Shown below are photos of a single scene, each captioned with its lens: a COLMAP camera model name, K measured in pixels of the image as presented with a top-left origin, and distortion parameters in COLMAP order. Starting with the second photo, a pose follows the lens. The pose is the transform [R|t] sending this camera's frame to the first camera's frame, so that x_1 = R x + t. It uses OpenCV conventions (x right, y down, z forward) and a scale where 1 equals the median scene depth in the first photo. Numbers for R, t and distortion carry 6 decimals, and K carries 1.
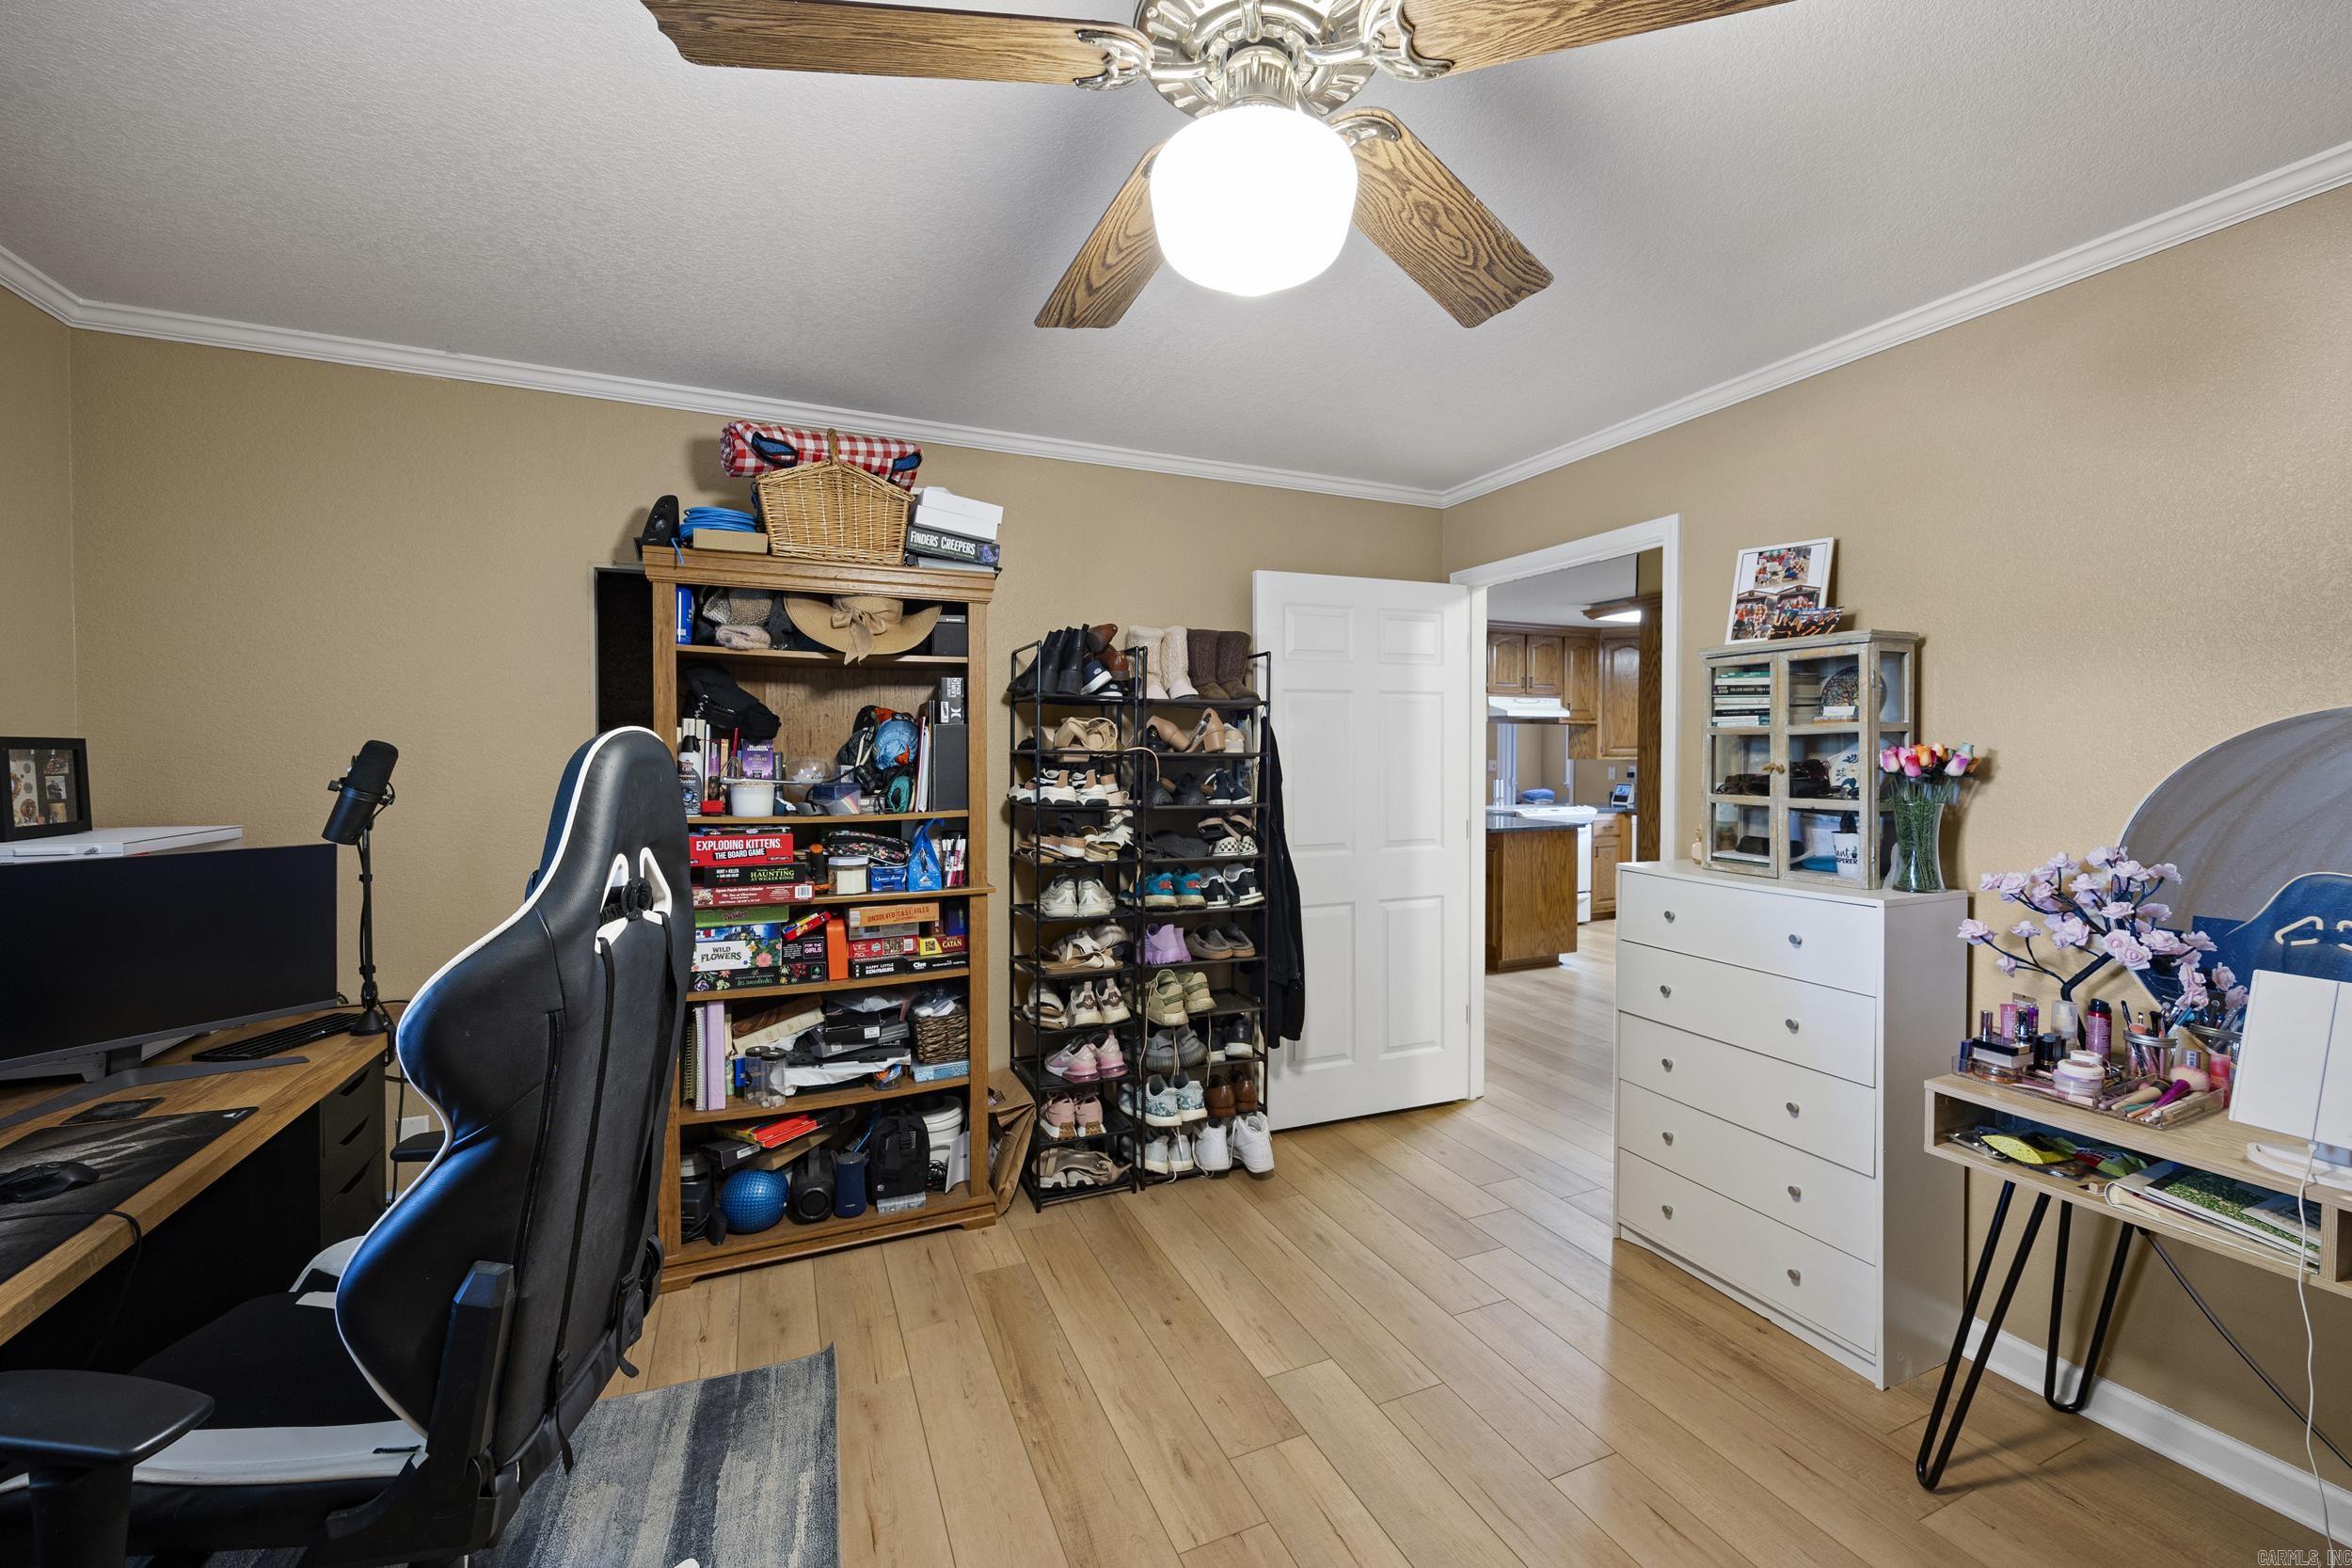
lens RADIAL K [[950.3, 0, 1172.8], [0, 950.3, 772.1], [0, 0, 1]] dist [-0.003651, -0.001154]
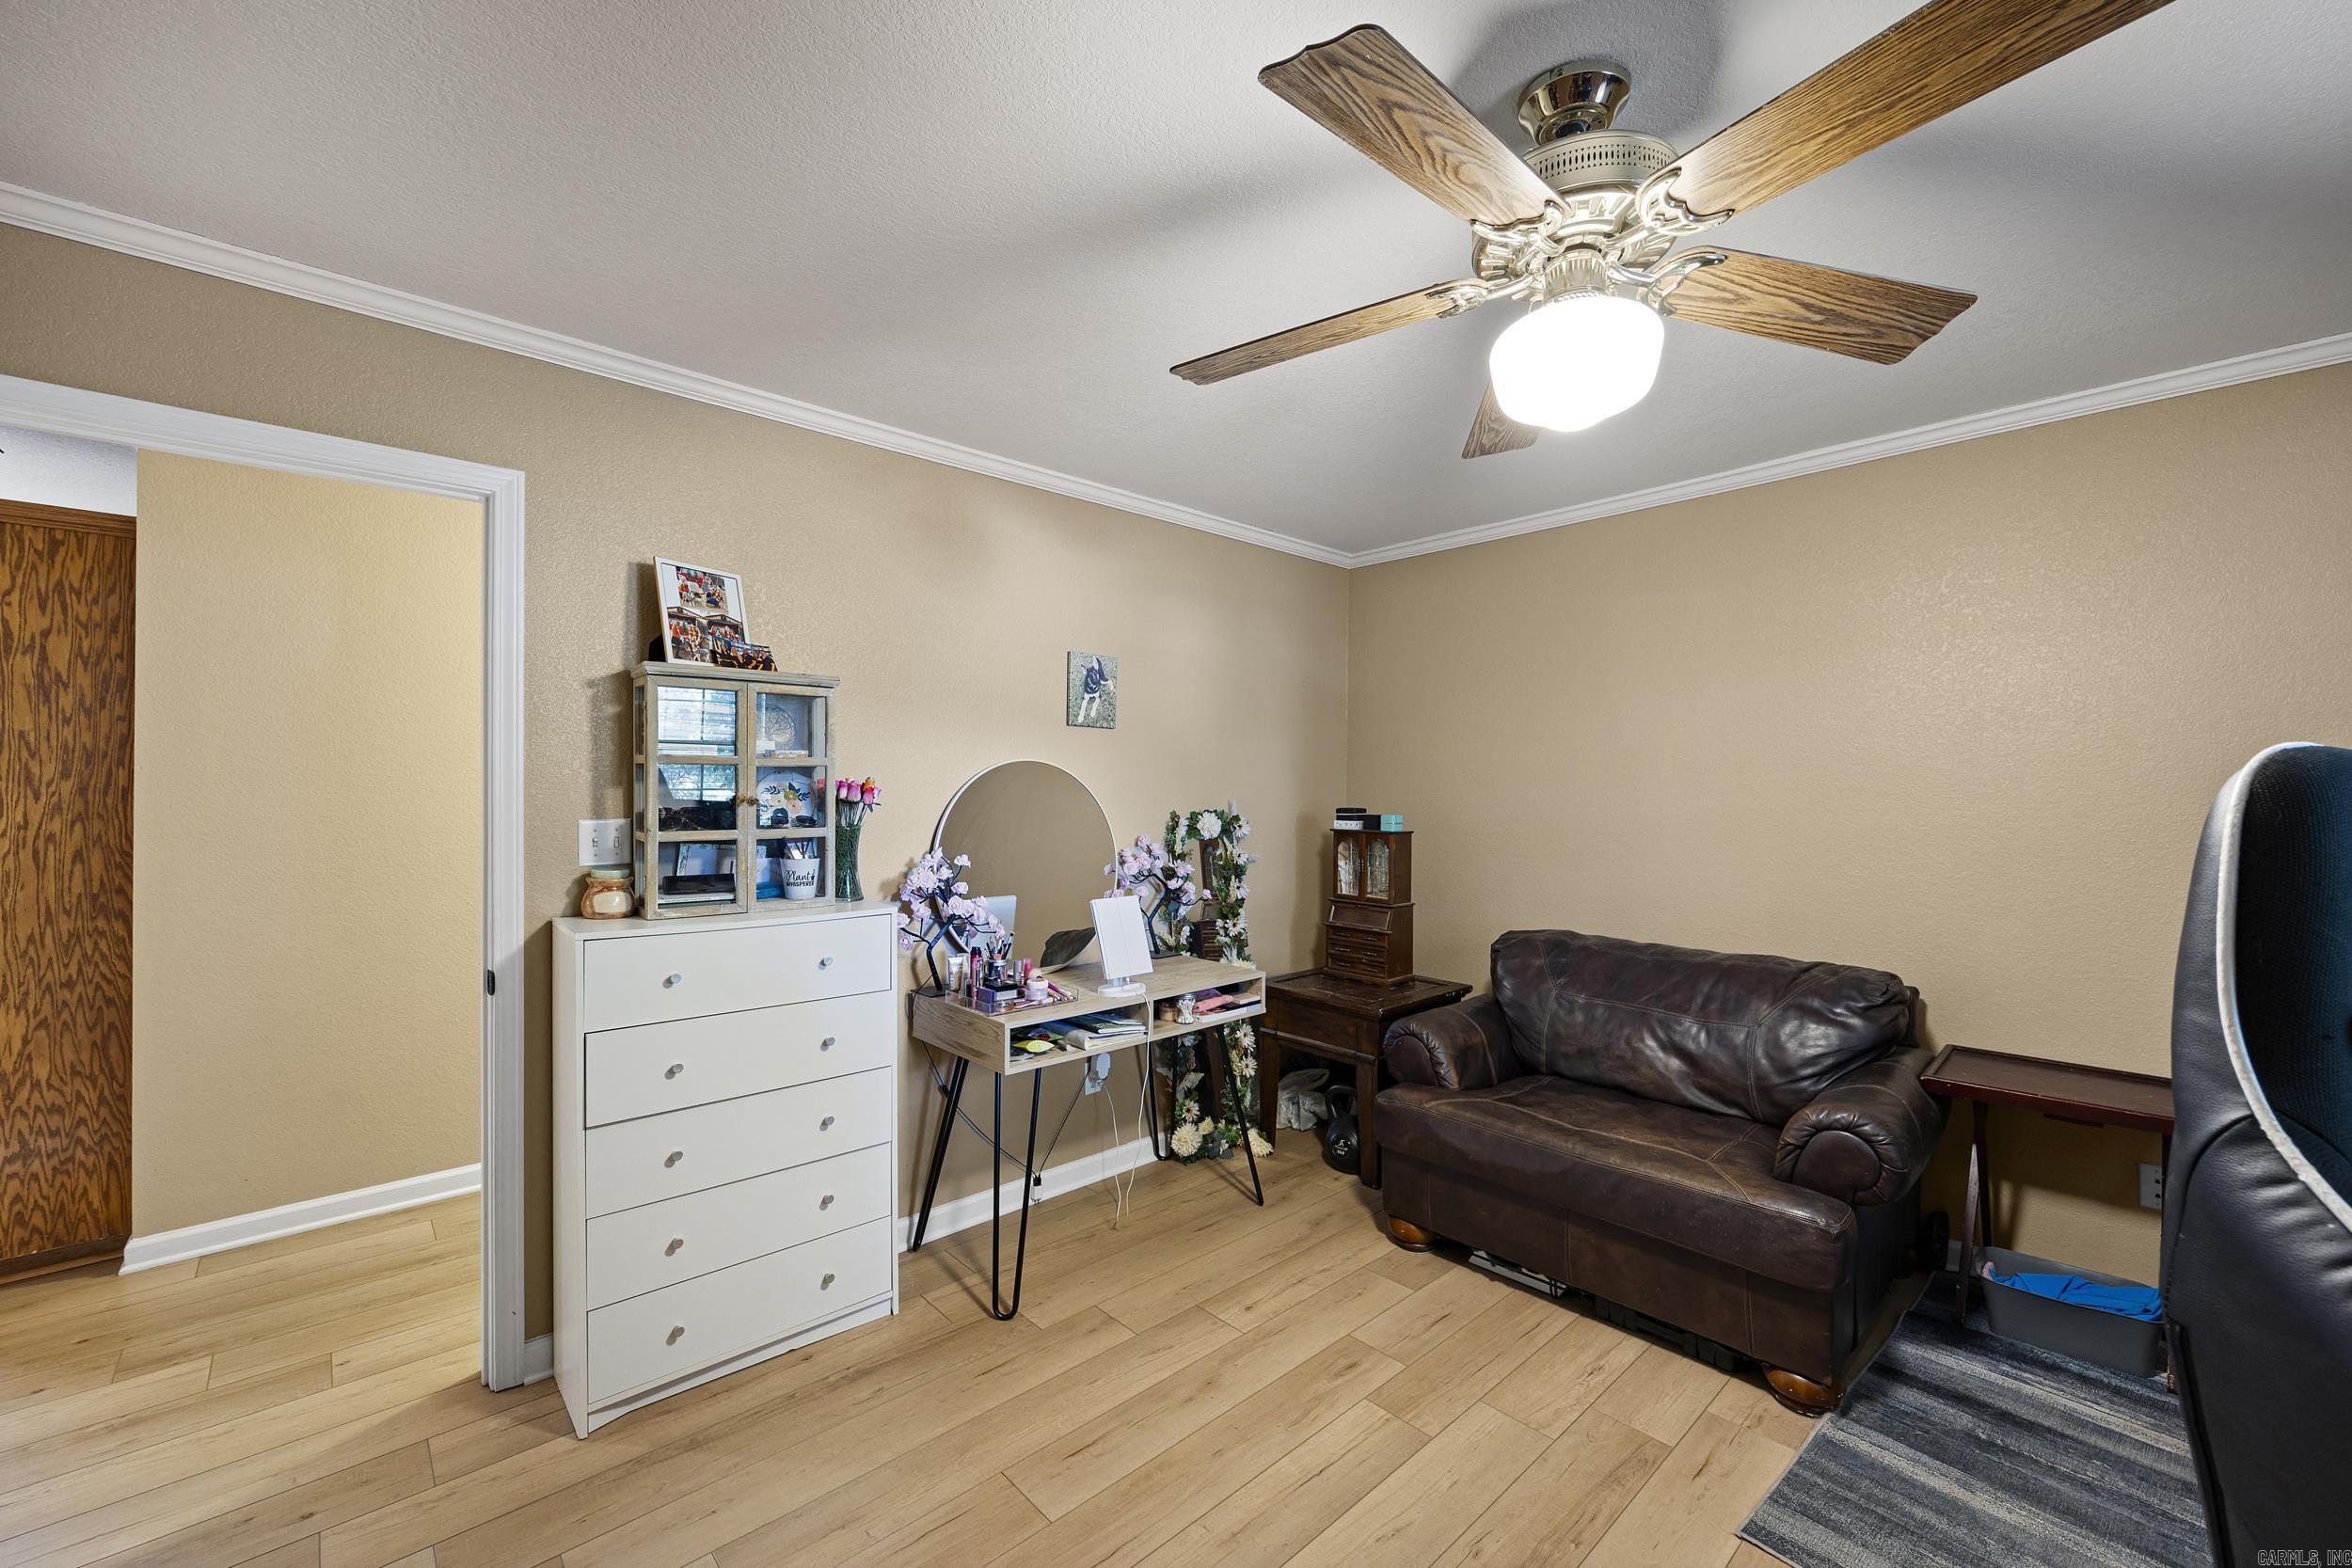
lens RADIAL K [[950.3, 0, 1182.2], [0, 950.3, 781.1], [0, 0, 1]] dist [-0.003651, -0.001154]
pose [[-0.321946, -0.001189, 0.946757, -0.433146], [0.017286, 0.999825, 0.007134, -0.022661], [-0.946600, 0.018662, -0.321869, 0.878301]]
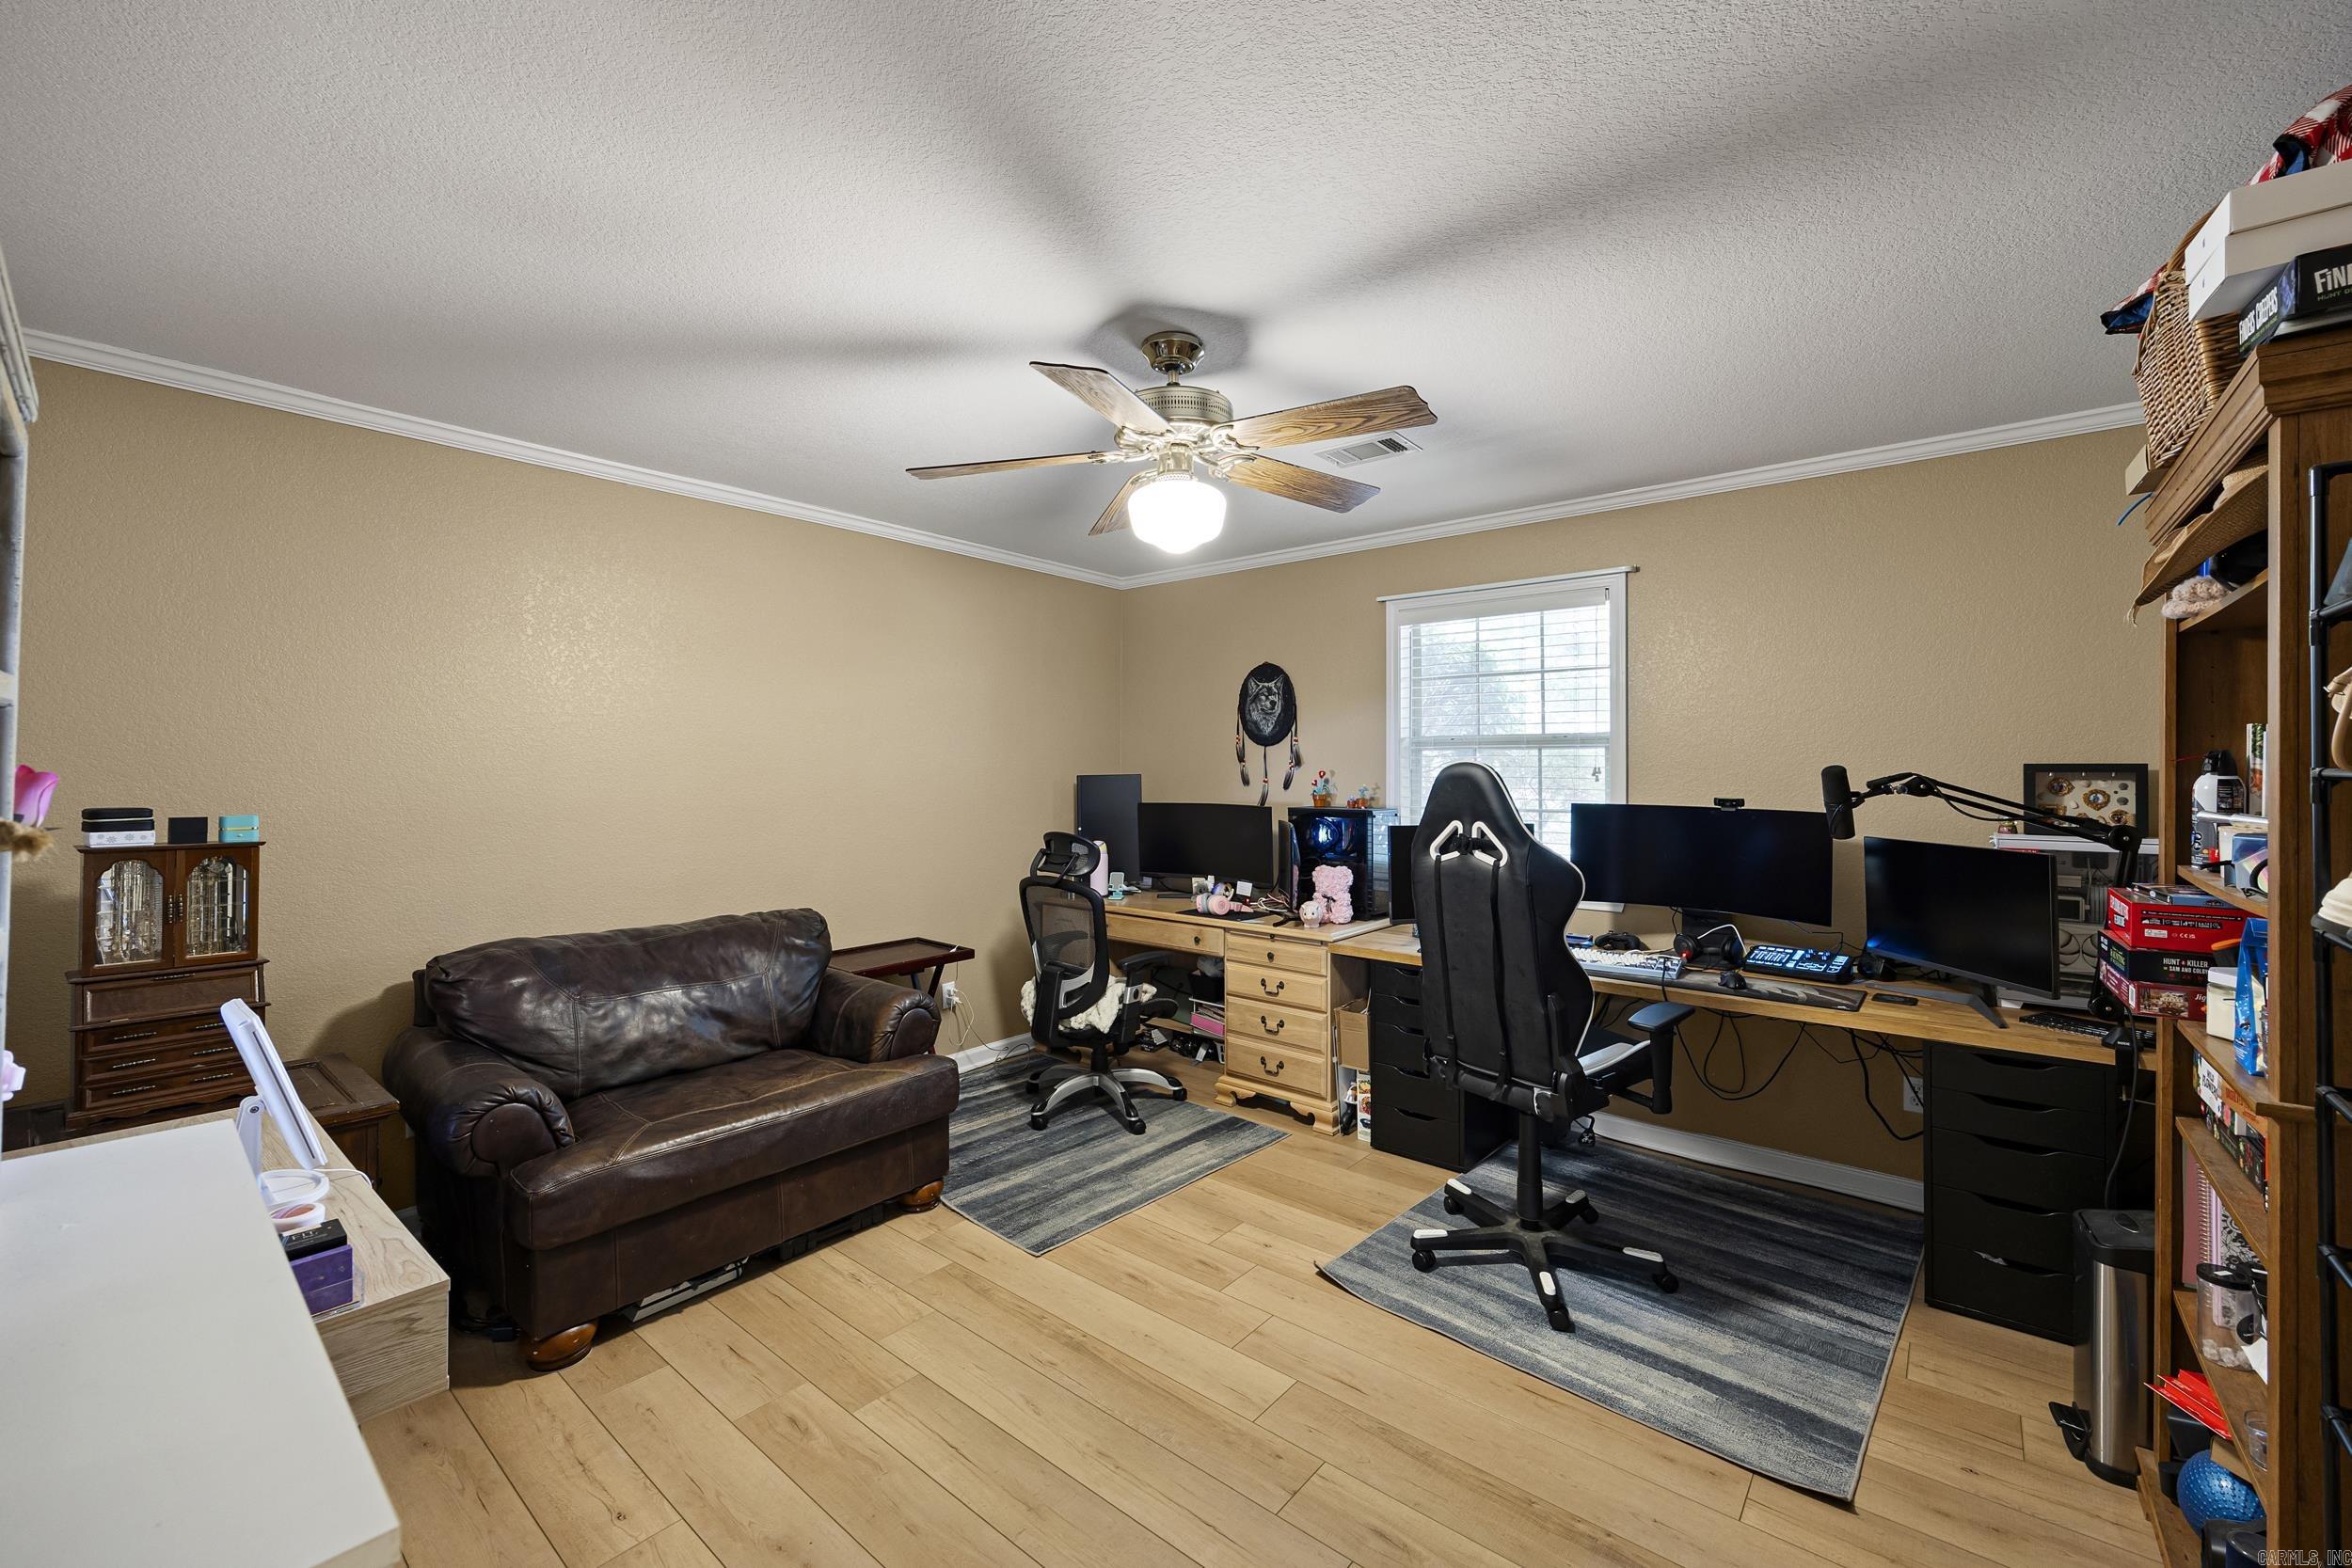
lens RADIAL K [[950.3, 0, 1182.0], [0, 950.3, 773.4], [0, 0, 1]] dist [-0.003651, -0.001154]
pose [[-0.890179, -0.002923, -0.455601, 0.465108], [-0.012088, 0.999779, 0.017205, -0.020354], [0.455450, 0.020823, -0.890018, 1.305327]]
